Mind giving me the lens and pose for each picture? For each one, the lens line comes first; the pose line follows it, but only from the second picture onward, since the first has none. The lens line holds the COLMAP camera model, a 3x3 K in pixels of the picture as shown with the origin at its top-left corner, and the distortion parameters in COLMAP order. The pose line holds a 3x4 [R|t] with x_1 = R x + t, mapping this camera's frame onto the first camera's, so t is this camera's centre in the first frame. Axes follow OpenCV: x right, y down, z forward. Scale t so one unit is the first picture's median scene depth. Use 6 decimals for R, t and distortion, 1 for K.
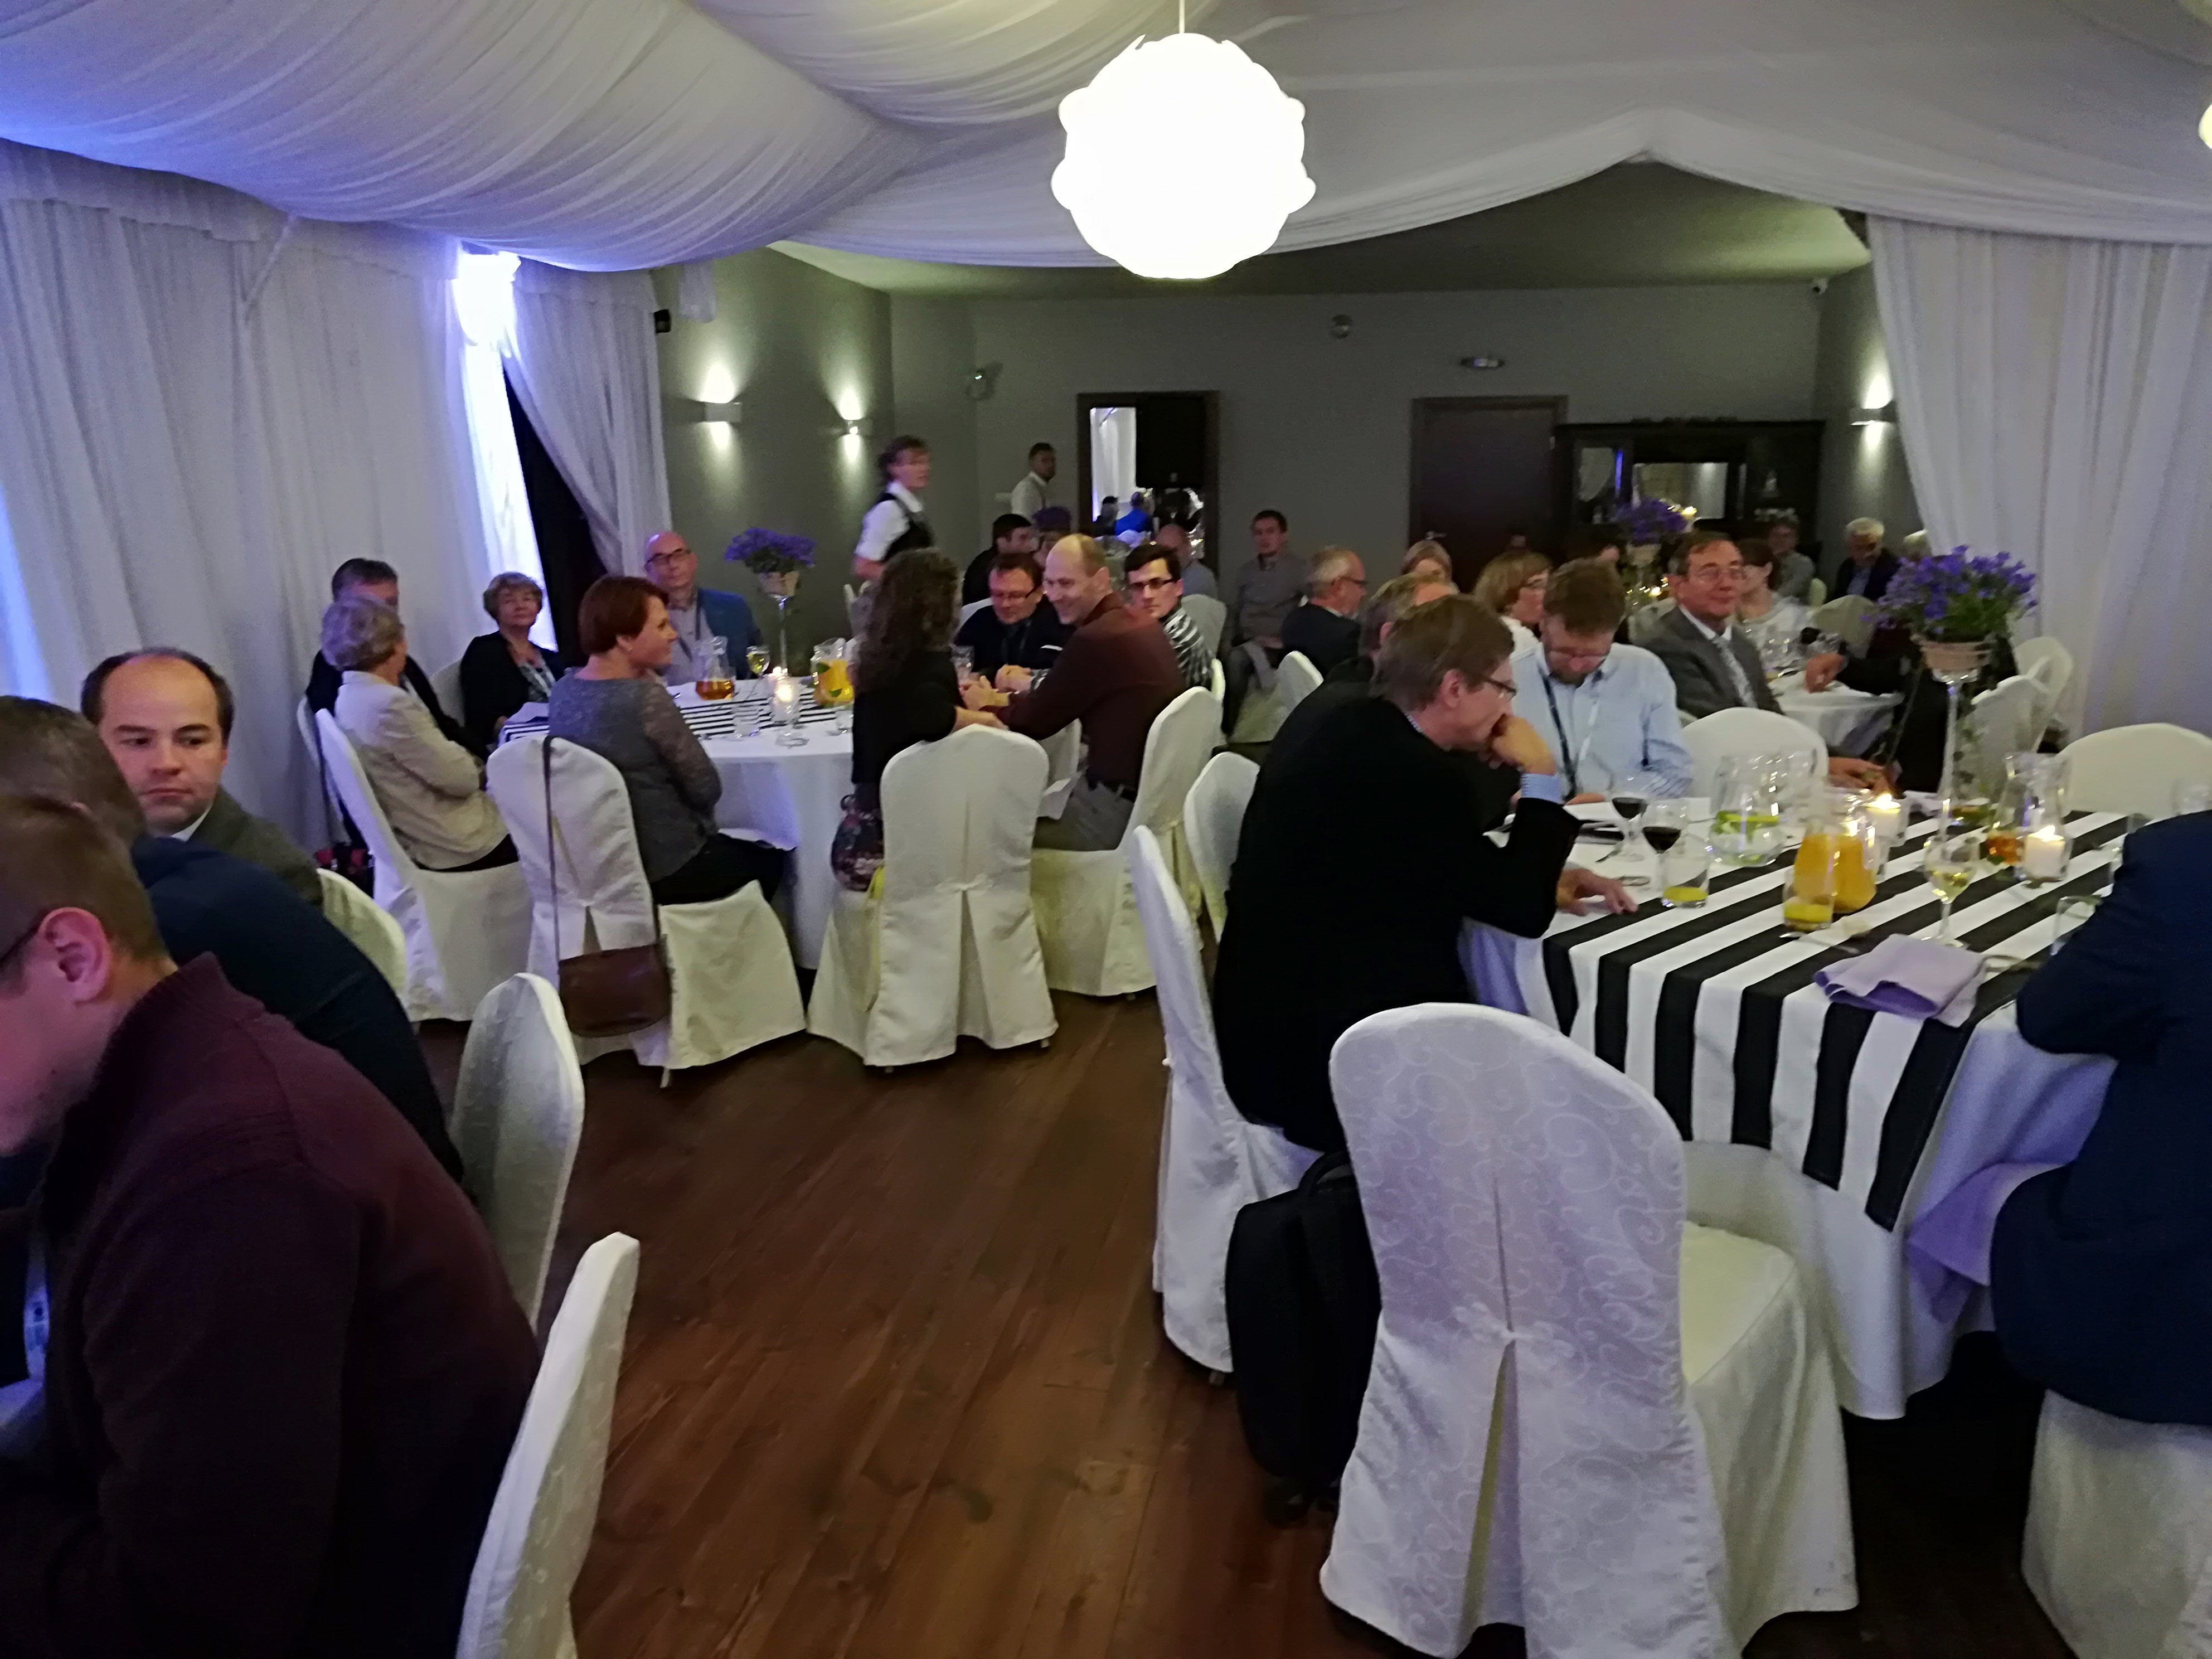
lens RADIAL K [[1679.8, 0, 1106.0], [0, 1679.8, 829.5], [0, 0, 1]] dist [0.008084, 0.005897]
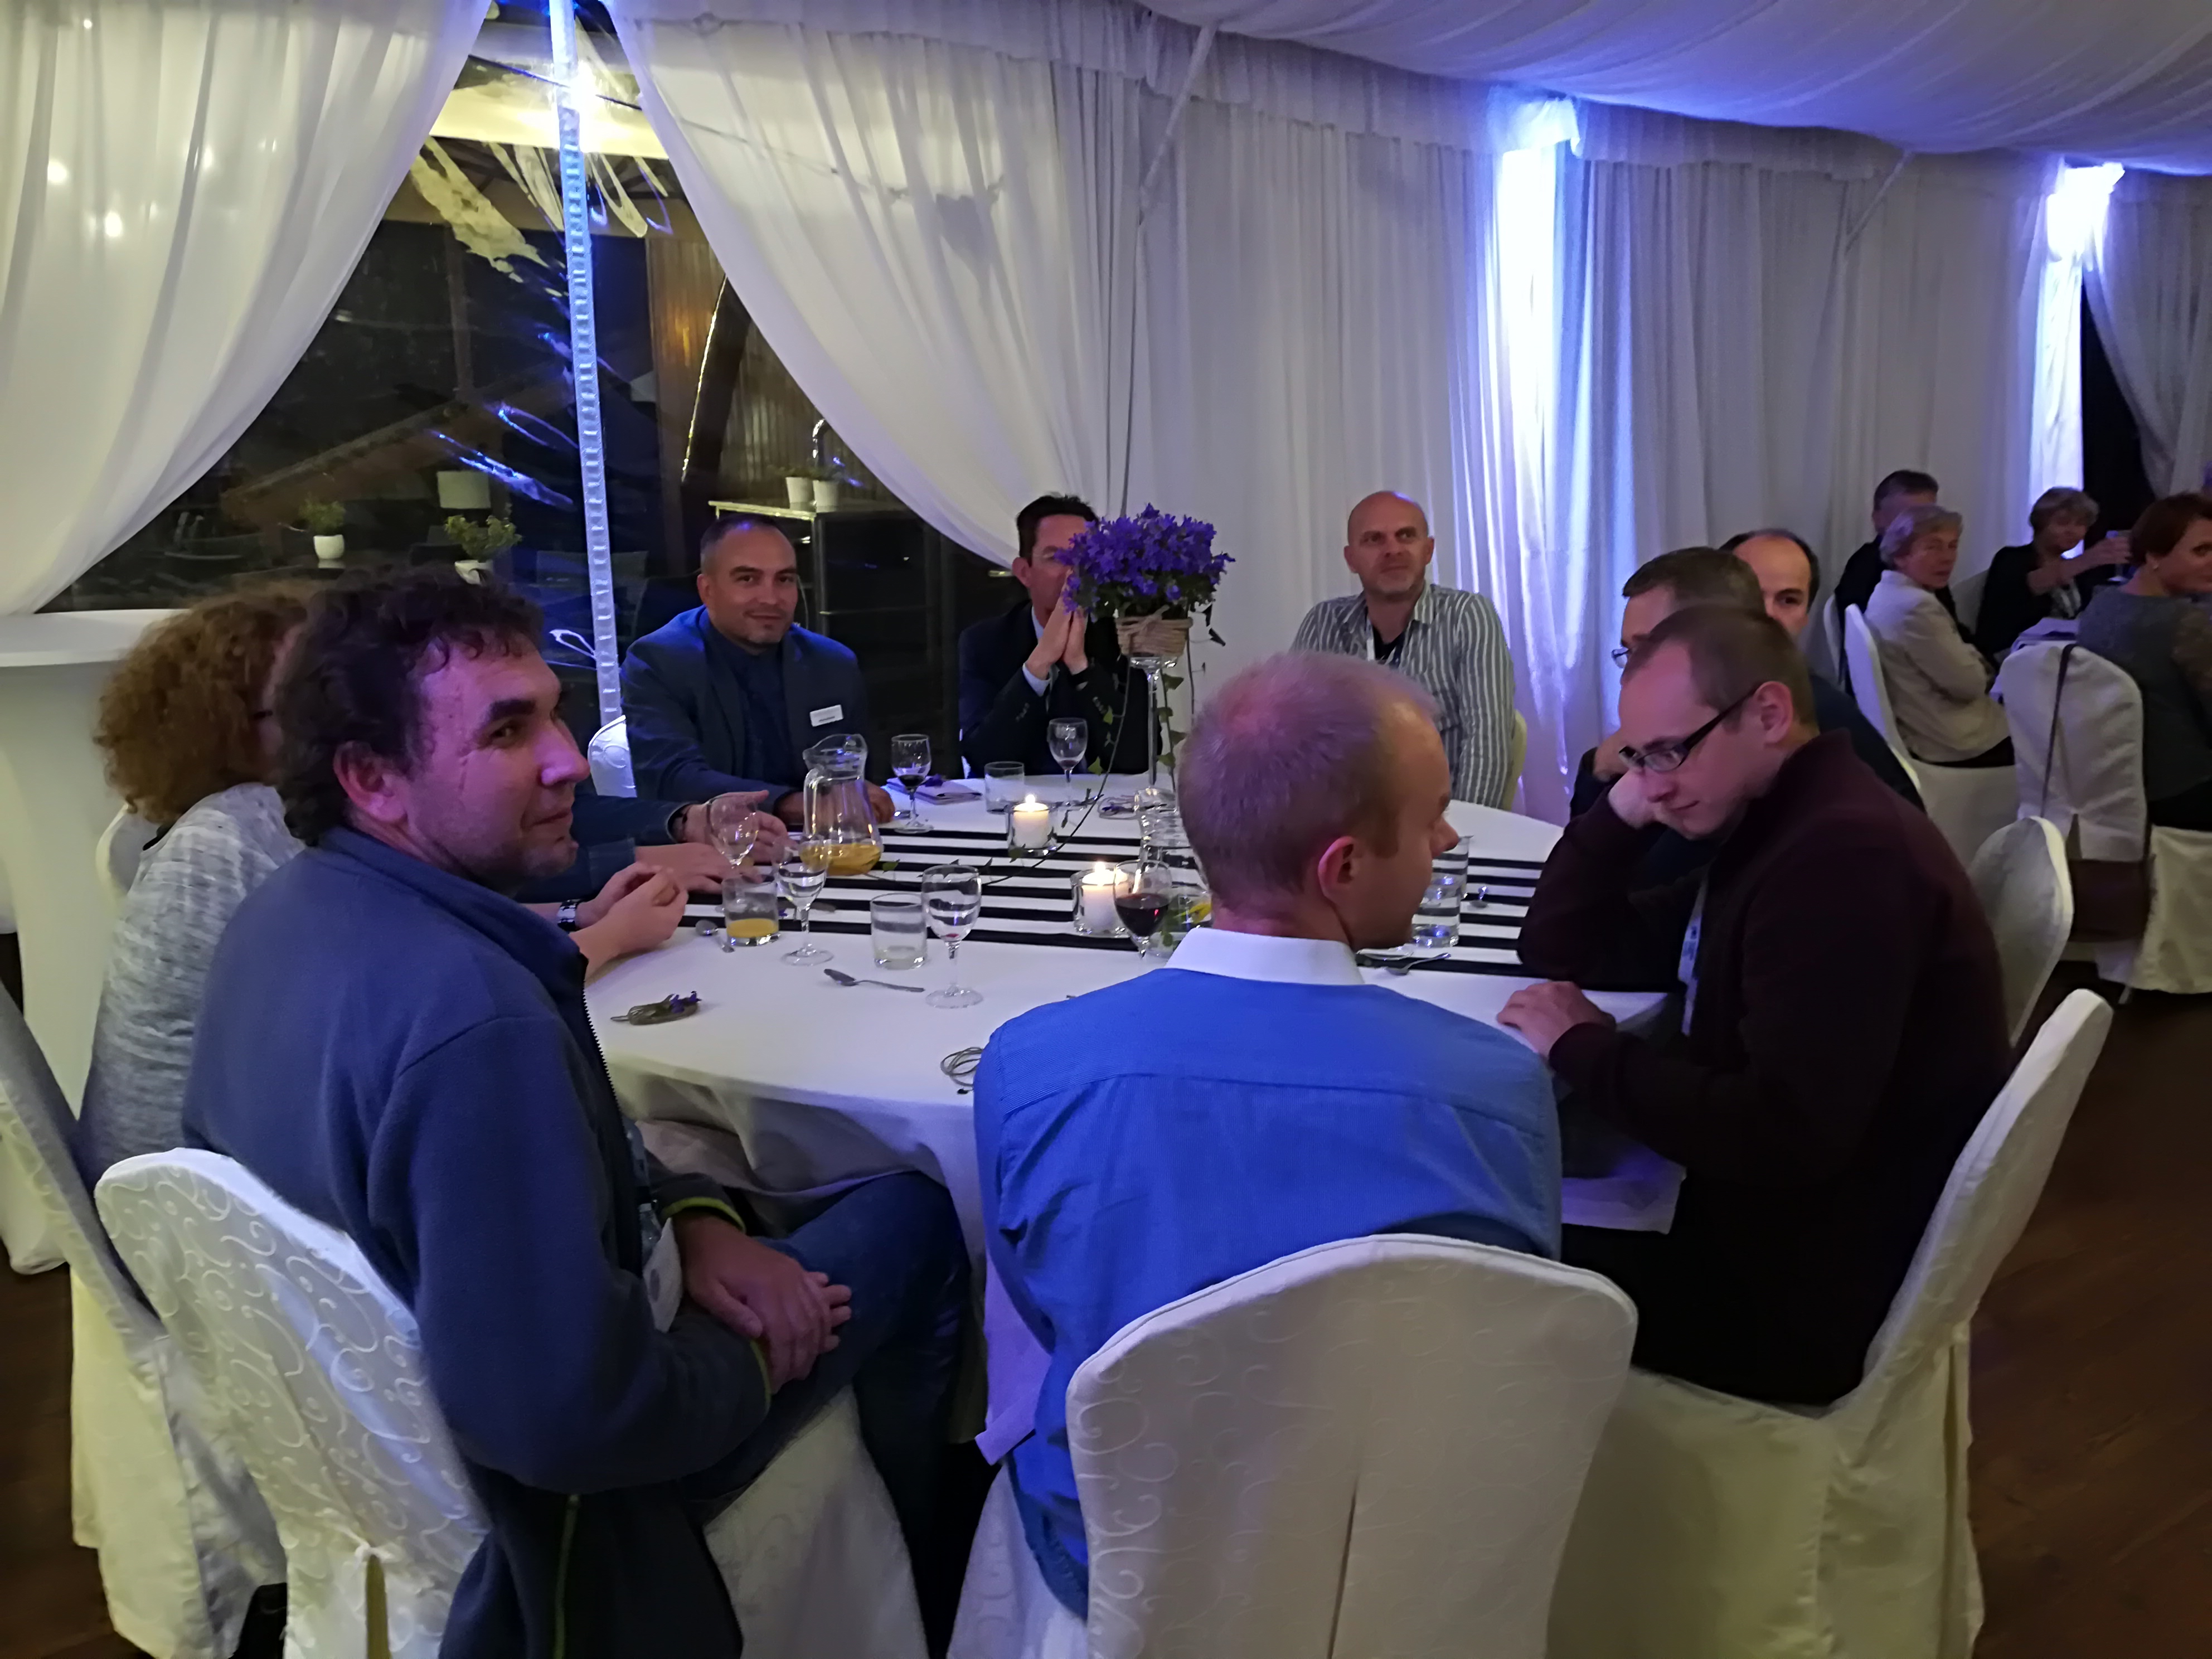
lens RADIAL K [[1794.3, 0, 1106.0], [0, 1794.3, 829.5], [0, 0, 1]] dist [0.084596, -0.094137]
pose [[0.701858, 0.169909, -0.691756, 0.049824], [-0.146734, 0.984794, 0.093009, 0.037150], [0.697040, 0.036225, 0.716117, -0.215104]]
